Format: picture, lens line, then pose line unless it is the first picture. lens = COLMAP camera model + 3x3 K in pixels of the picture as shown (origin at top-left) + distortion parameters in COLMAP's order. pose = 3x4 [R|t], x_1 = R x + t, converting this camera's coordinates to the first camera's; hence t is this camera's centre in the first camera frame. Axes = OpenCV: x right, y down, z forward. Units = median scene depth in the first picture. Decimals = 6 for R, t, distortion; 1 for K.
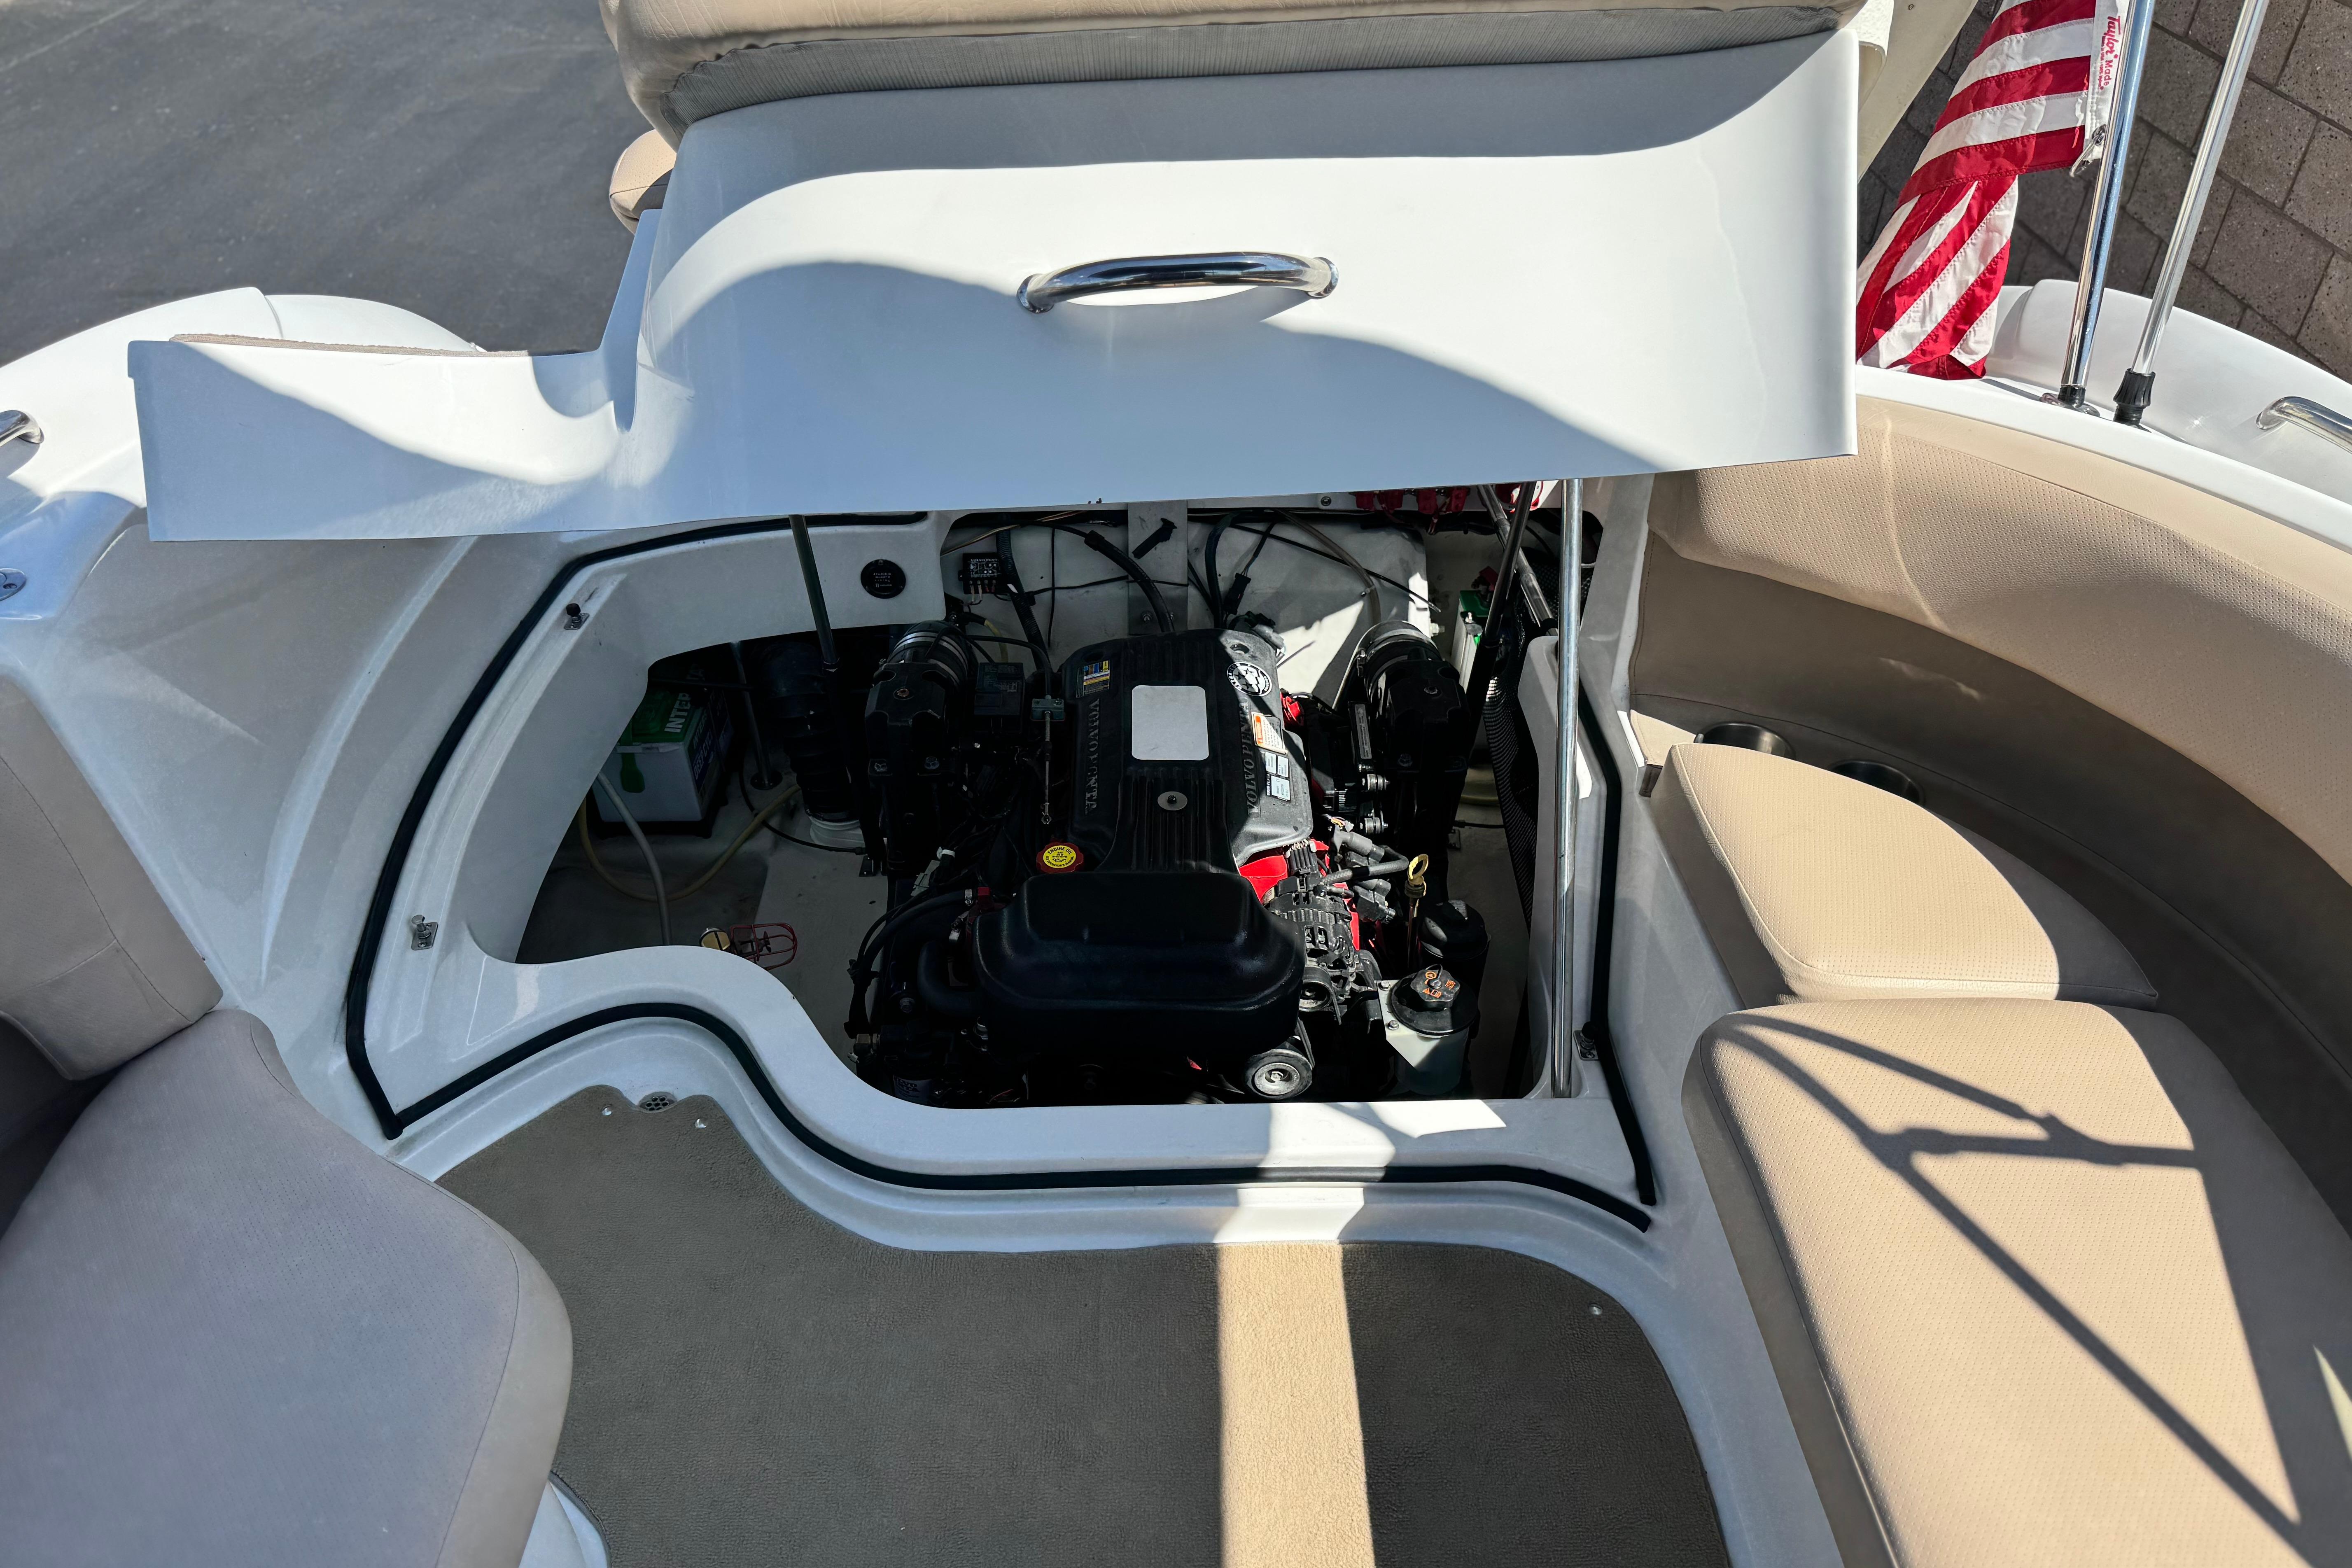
lens RADIAL K [[1659.1, 0, 1205.6], [0, 1659.1, 779.4], [0, 0, 1]] dist [0.091969, -0.140183]
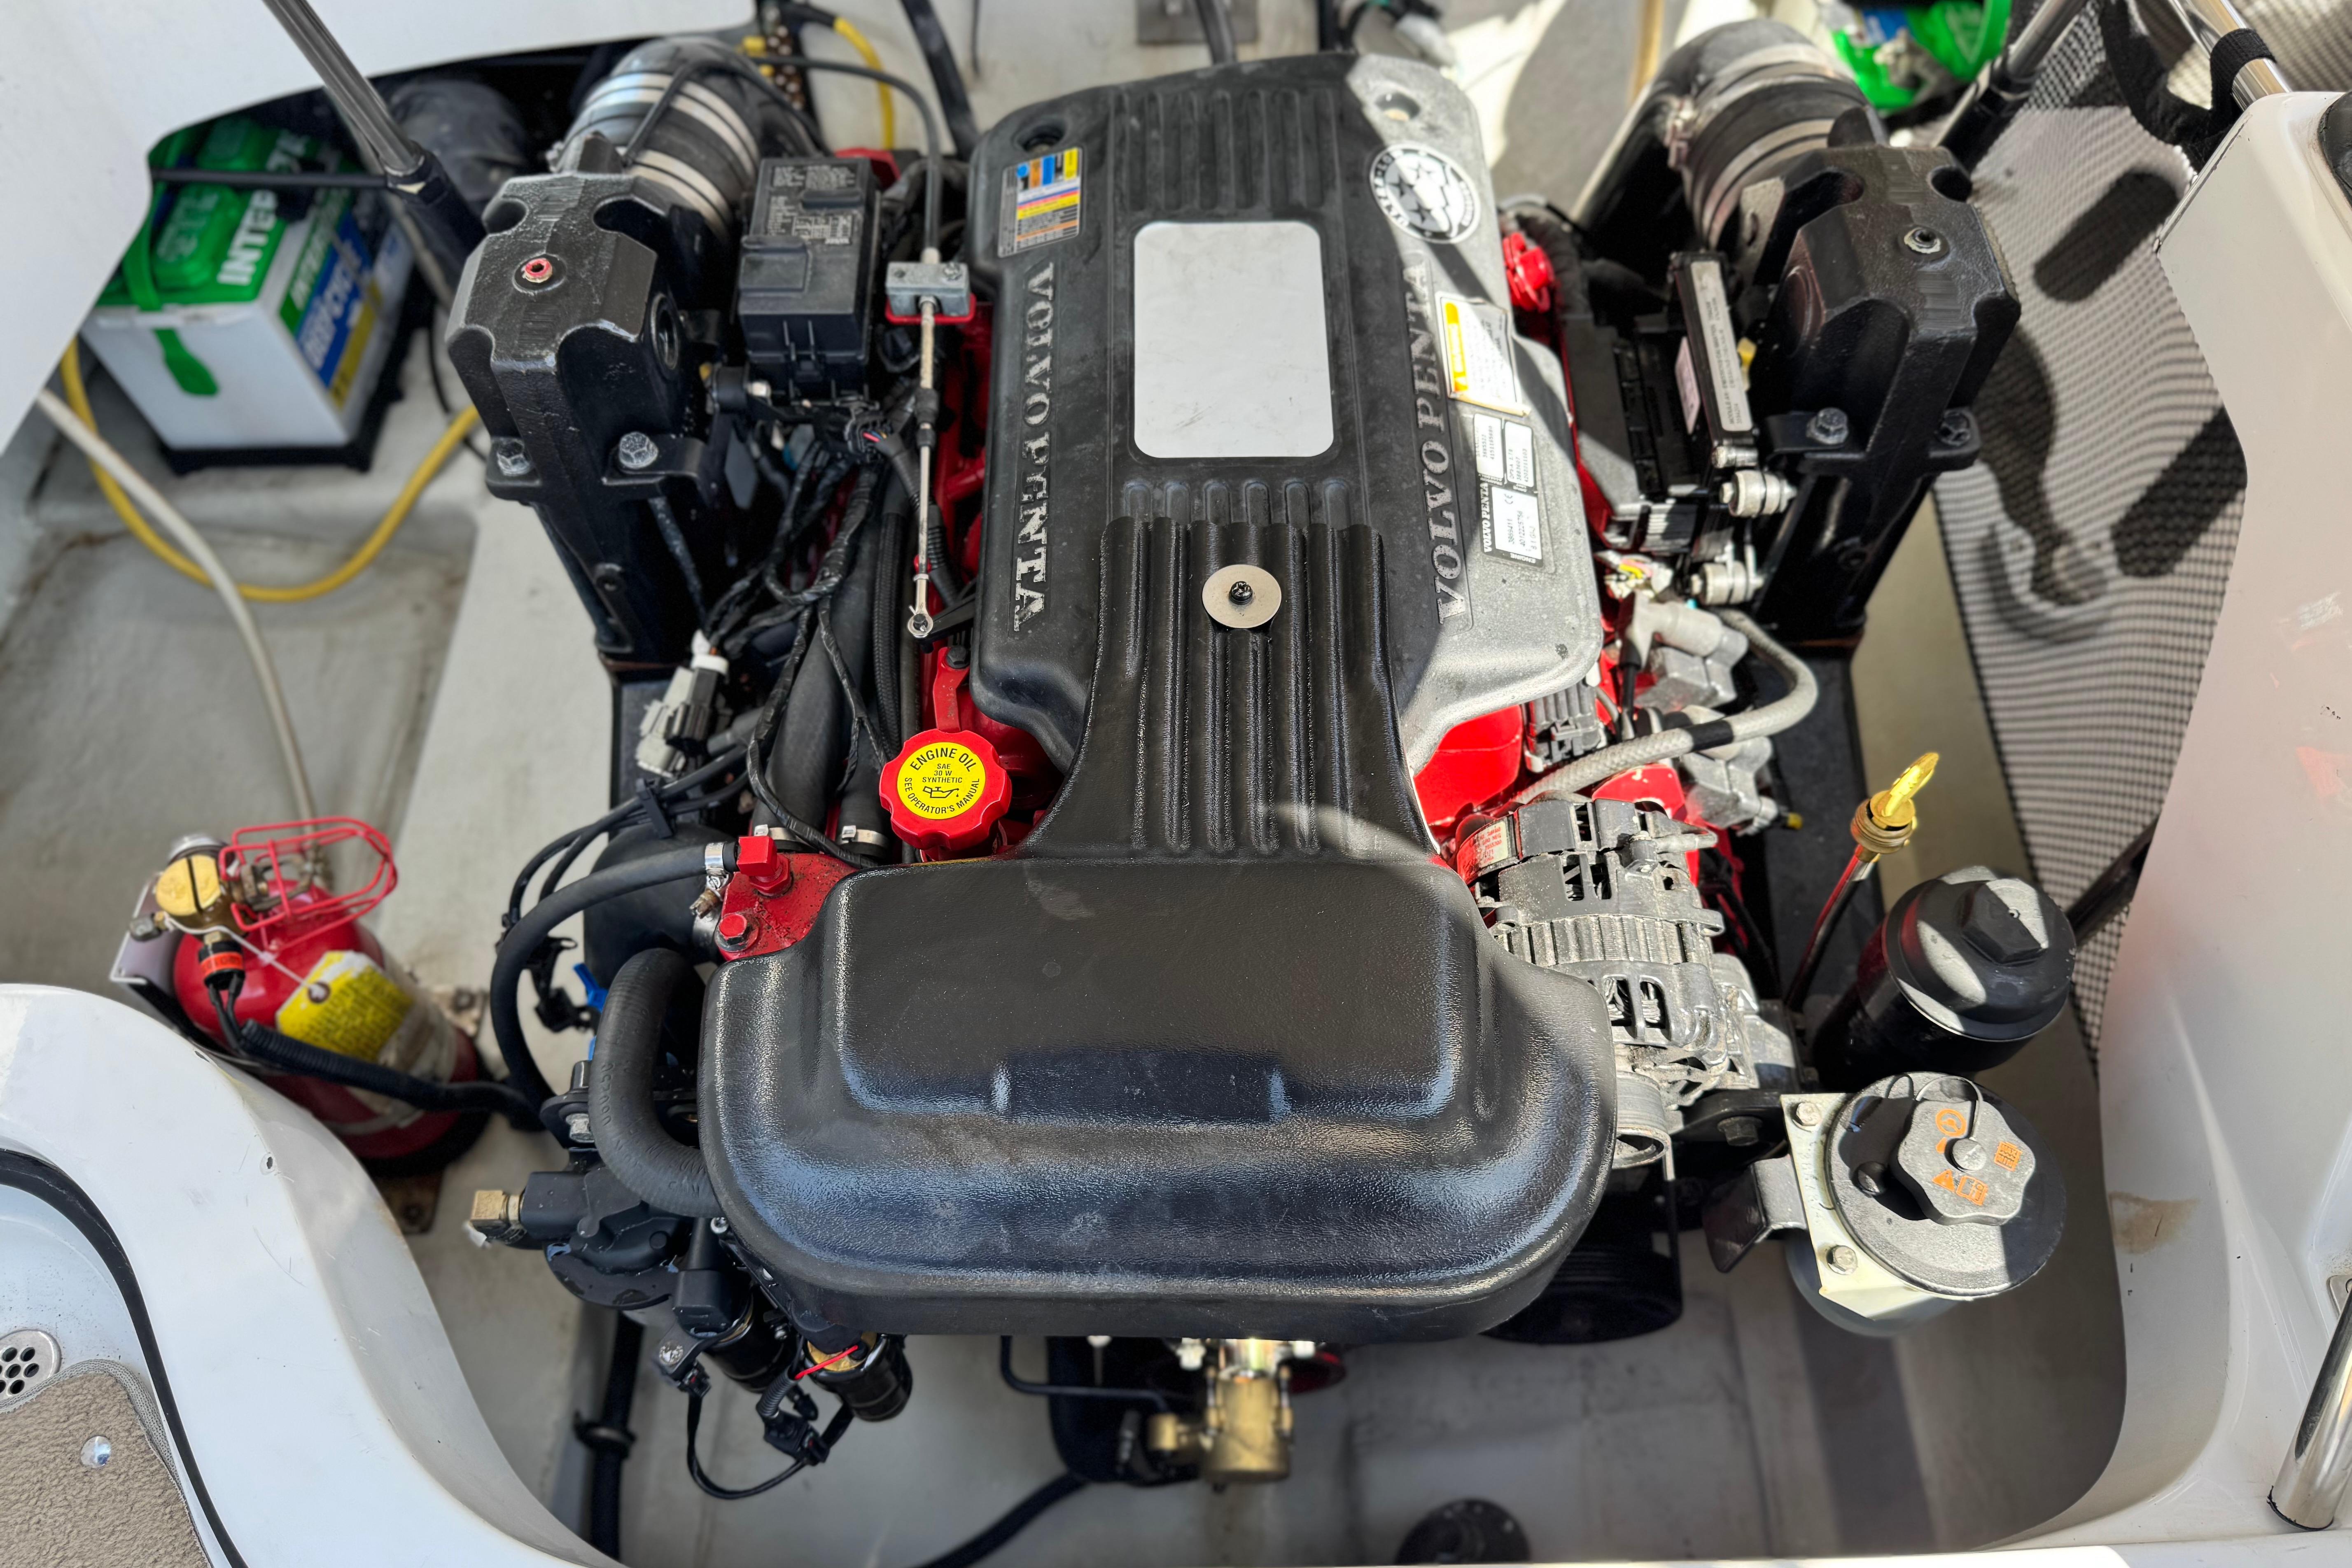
lens RADIAL K [[1659.1, 0, 1205.6], [0, 1659.1, 779.4], [0, 0, 1]] dist [0.091969, -0.140183]
pose [[0.999331, -0.004189, -0.036323, -0.013657], [0.016887, 0.934002, 0.356869, -0.077717], [0.032431, -0.357244, 0.933448, 0.594580]]
